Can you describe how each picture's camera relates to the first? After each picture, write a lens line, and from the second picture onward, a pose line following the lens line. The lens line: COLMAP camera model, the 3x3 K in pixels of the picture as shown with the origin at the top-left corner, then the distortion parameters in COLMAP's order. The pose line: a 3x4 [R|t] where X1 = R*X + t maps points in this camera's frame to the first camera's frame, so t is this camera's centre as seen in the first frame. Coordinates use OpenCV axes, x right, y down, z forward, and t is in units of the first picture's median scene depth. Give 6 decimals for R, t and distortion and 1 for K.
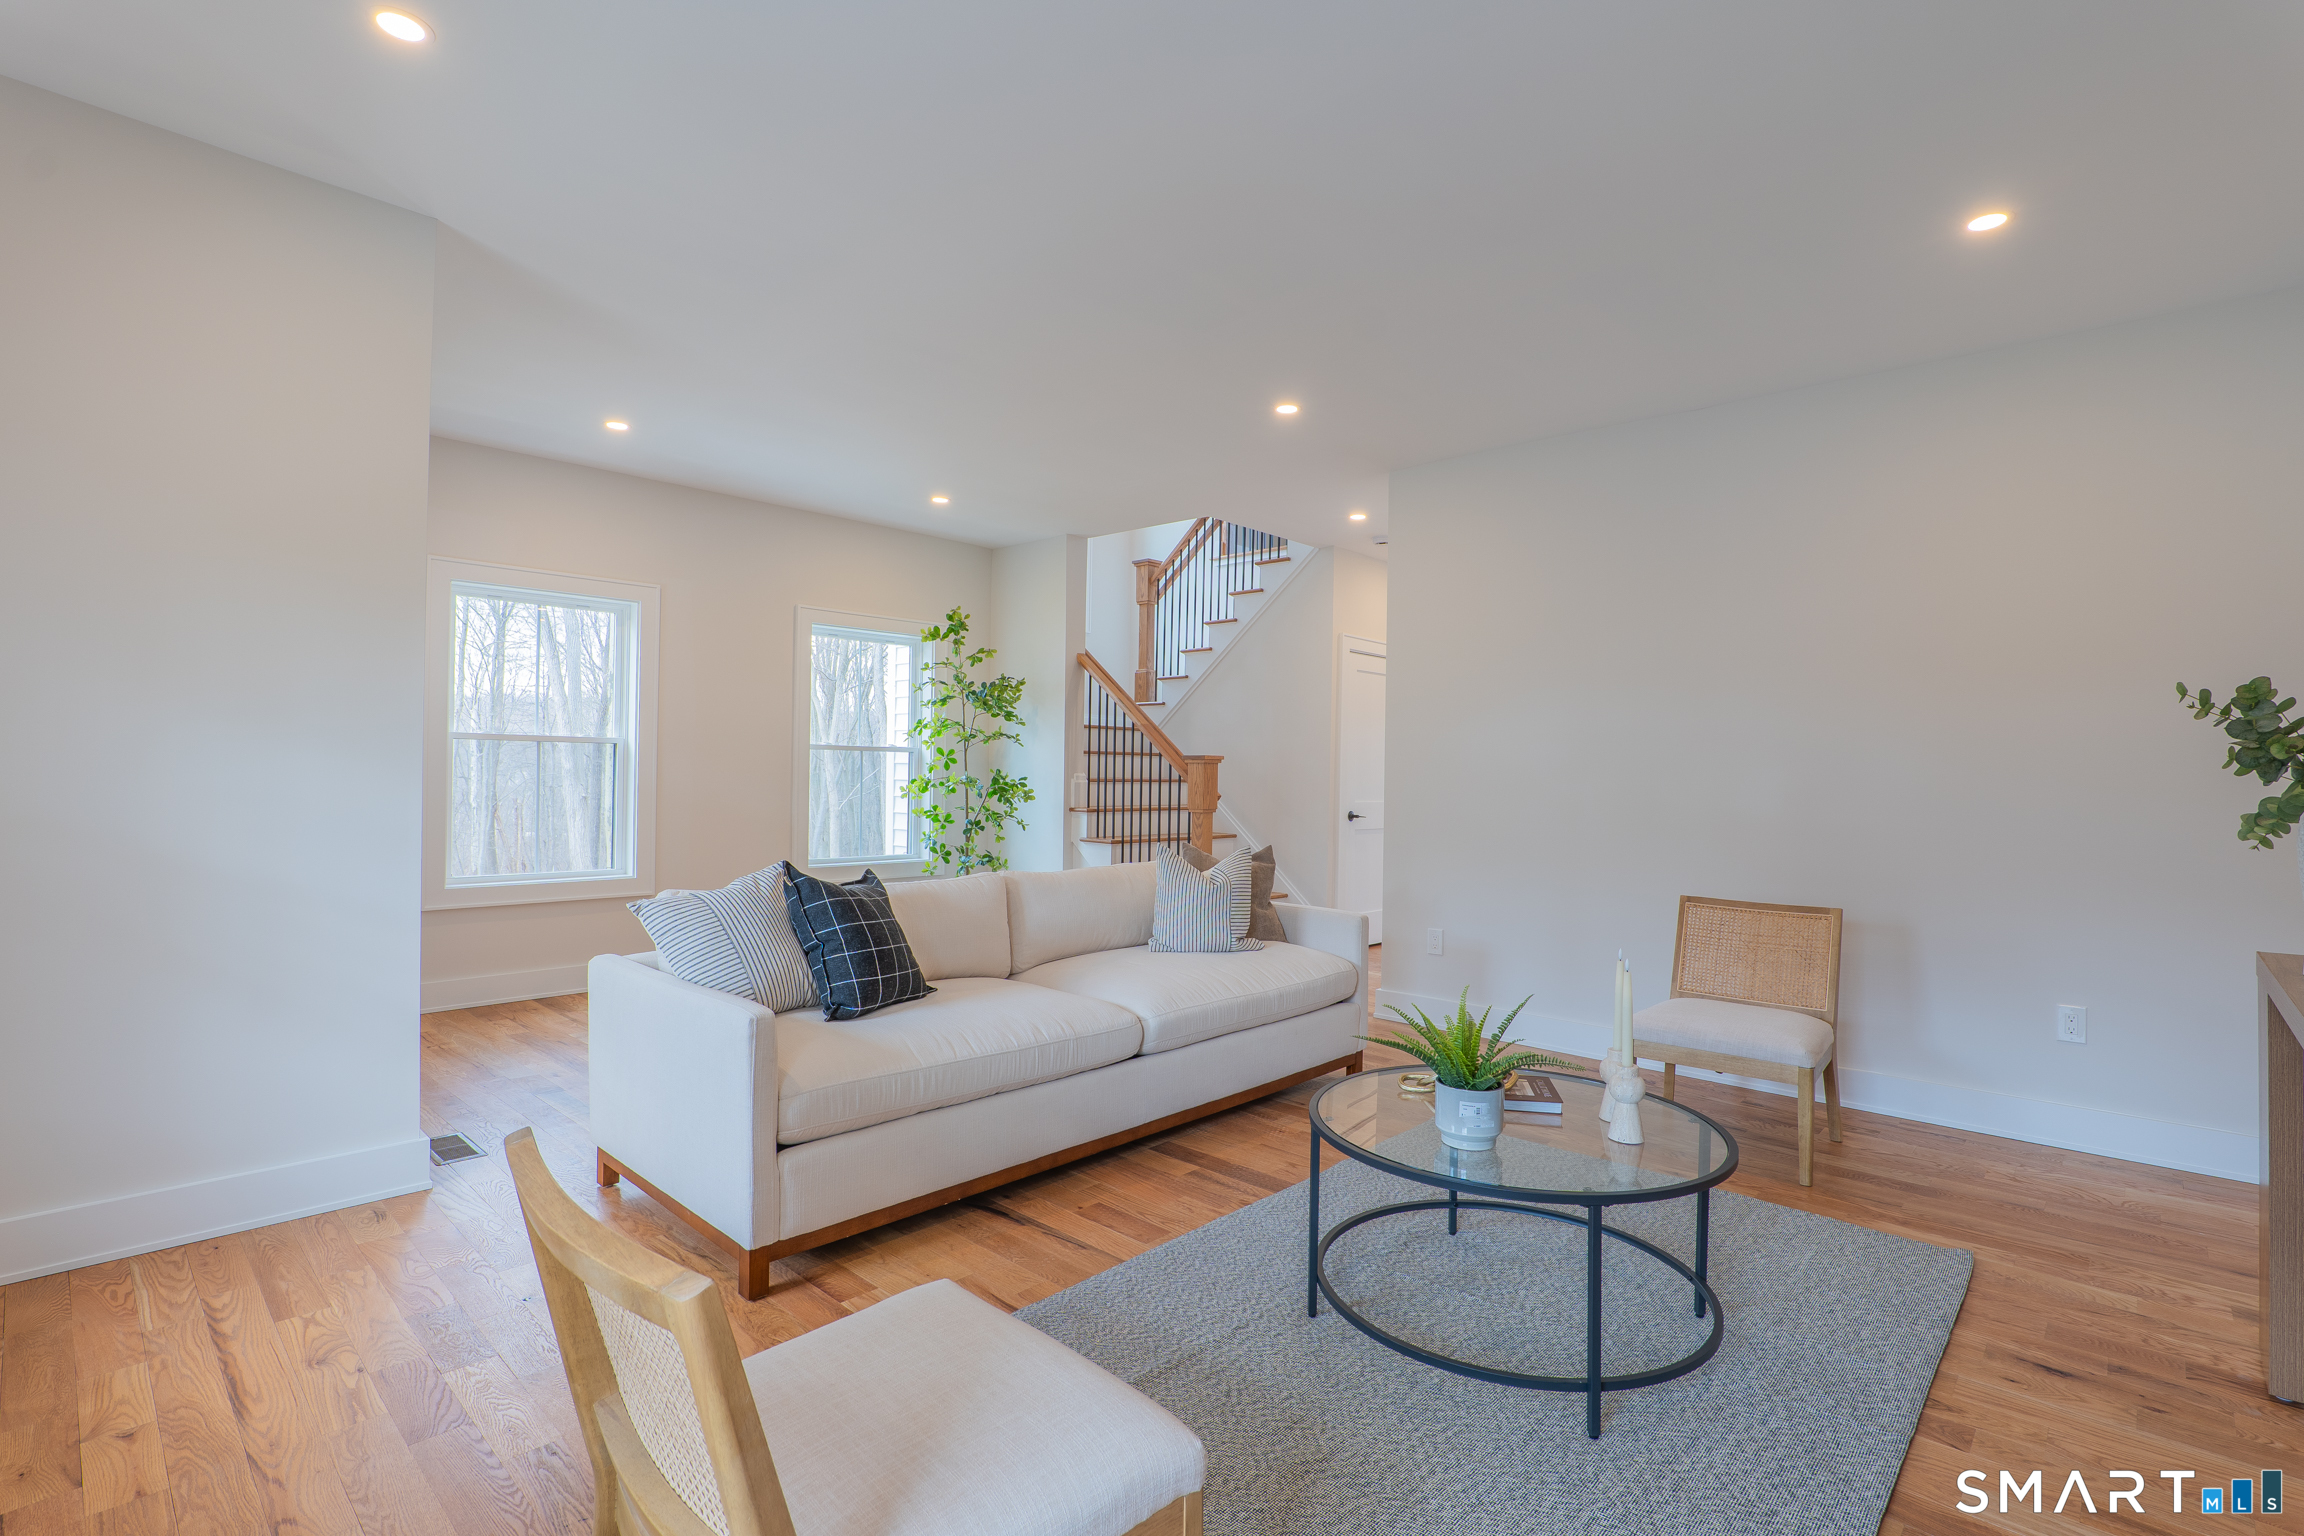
lens RADIAL K [[1073.0, 0, 1159.5], [0, 1073.0, 777.5], [0, 0, 1]] dist [-0.018822, -0.000235]
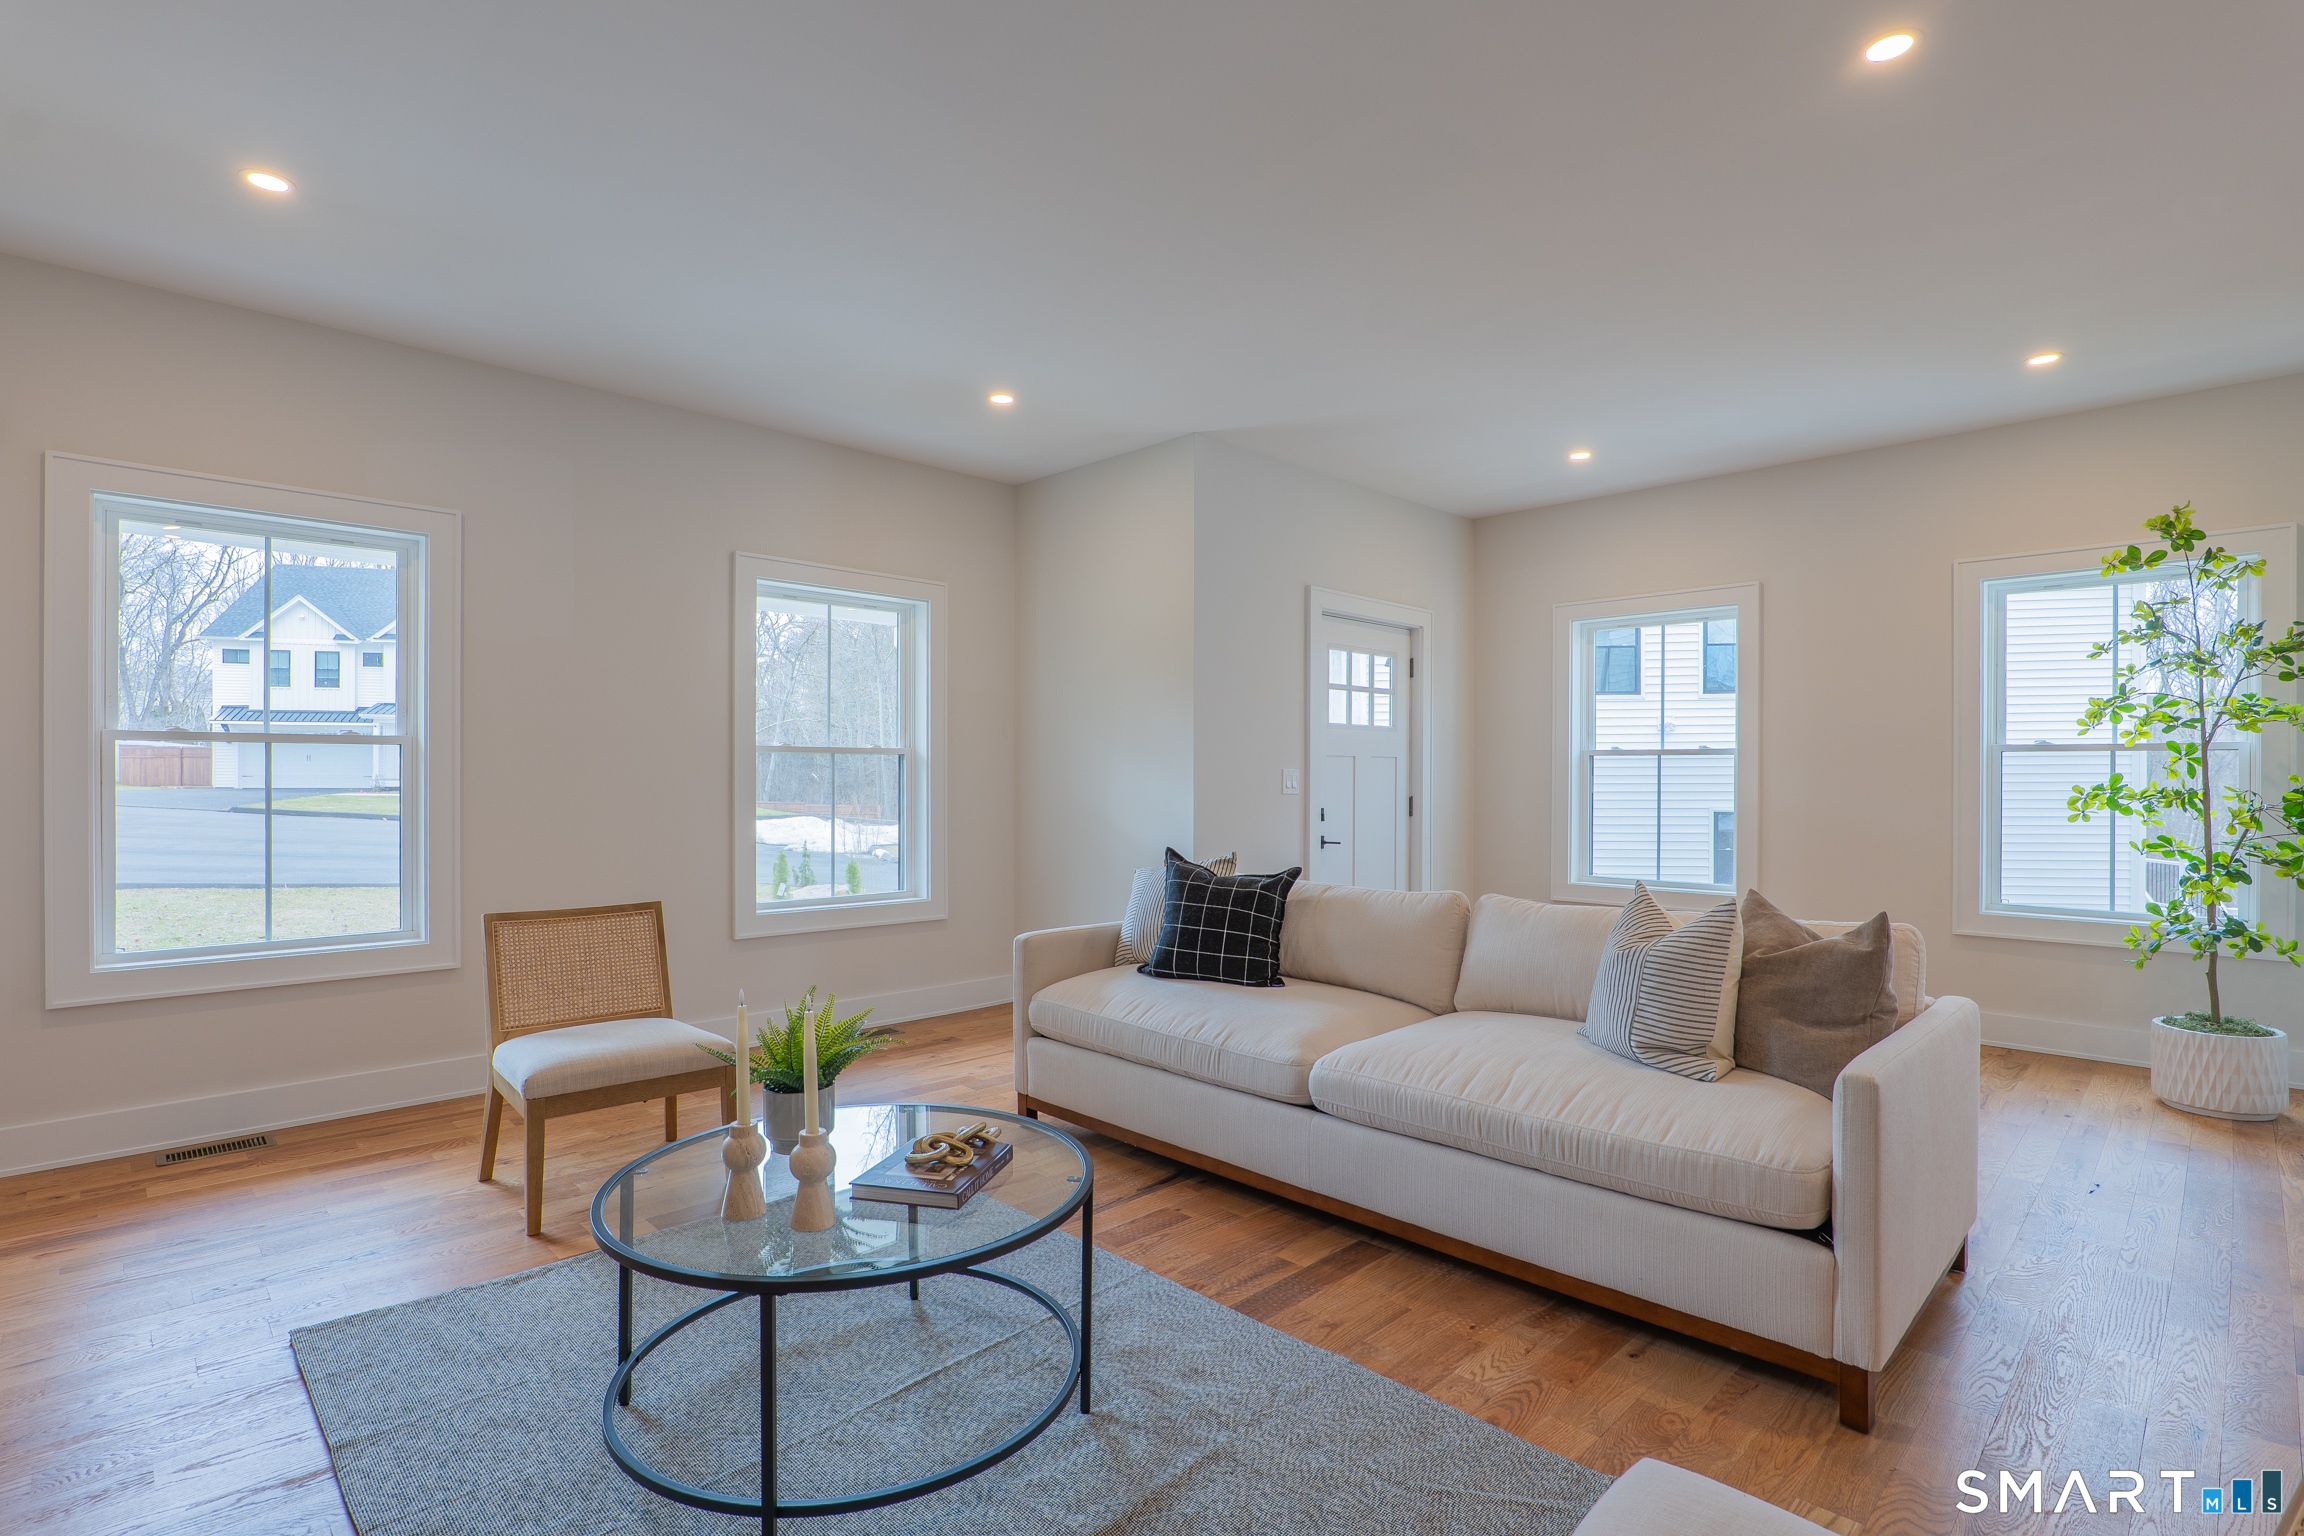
lens RADIAL K [[1073.0, 0, 1139.3], [0, 1073.0, 773.1], [0, 0, 1]] dist [-0.018822, -0.000235]
pose [[-0.030876, -0.017864, -0.999364, 0.853142], [-0.008633, 0.999808, -0.017605, 0.012106], [0.999486, 0.008083, -0.031025, 0.910159]]
